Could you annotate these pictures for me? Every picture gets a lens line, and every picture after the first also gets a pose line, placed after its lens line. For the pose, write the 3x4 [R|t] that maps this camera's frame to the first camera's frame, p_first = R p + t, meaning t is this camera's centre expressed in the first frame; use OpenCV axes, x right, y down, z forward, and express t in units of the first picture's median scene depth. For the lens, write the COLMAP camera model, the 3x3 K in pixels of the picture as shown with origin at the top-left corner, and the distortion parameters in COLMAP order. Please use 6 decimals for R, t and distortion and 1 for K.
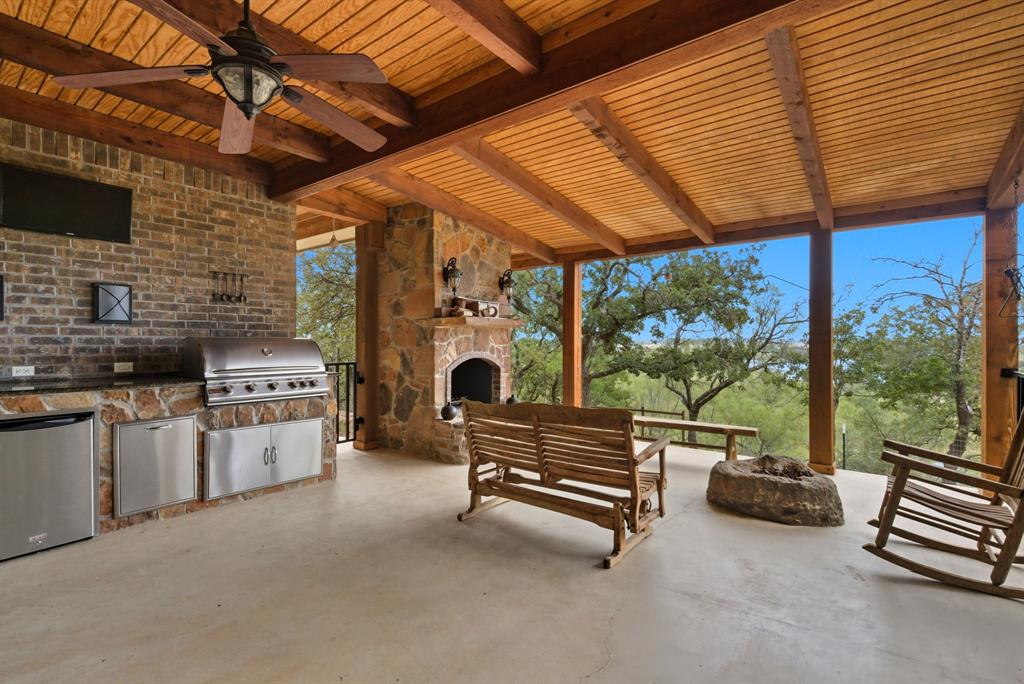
lens RADIAL K [[468.5, 0, 508.3], [0, 468.5, 342.9], [0, 0, 1]] dist [0.003684, 0.000791]
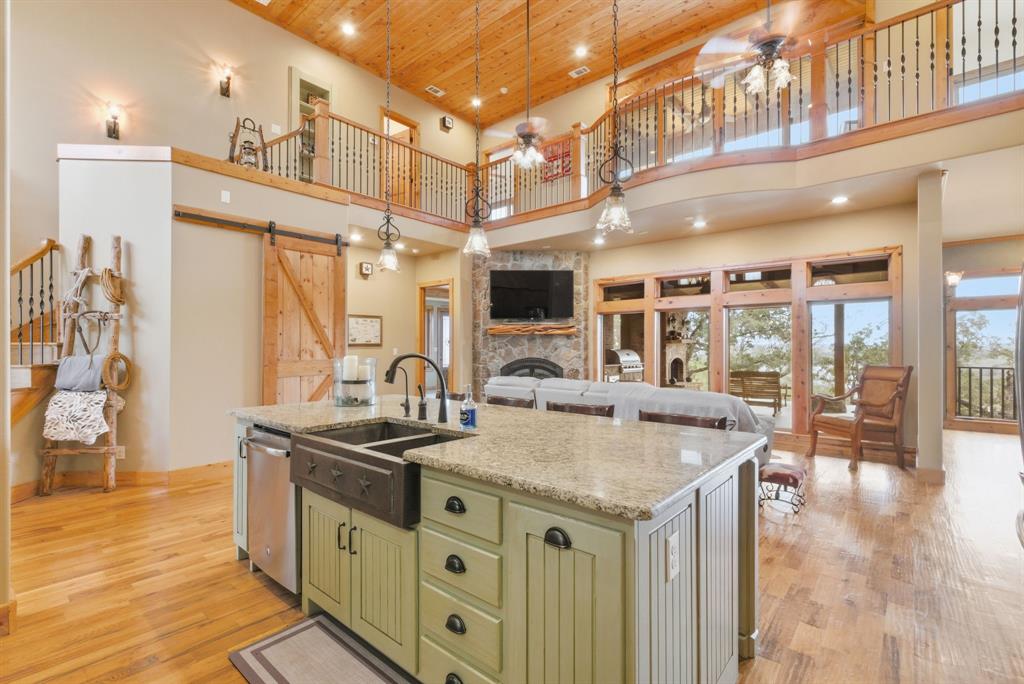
lens RADIAL K [[468.5, 0, 513.9], [0, 468.5, 345.8], [0, 0, 1]] dist [0.003684, 0.000791]
pose [[0.999565, -0.003751, -0.029247, -0.341713], [0.003436, 0.999936, -0.010813, -0.000761], [0.029286, 0.010708, 0.999514, -0.532478]]
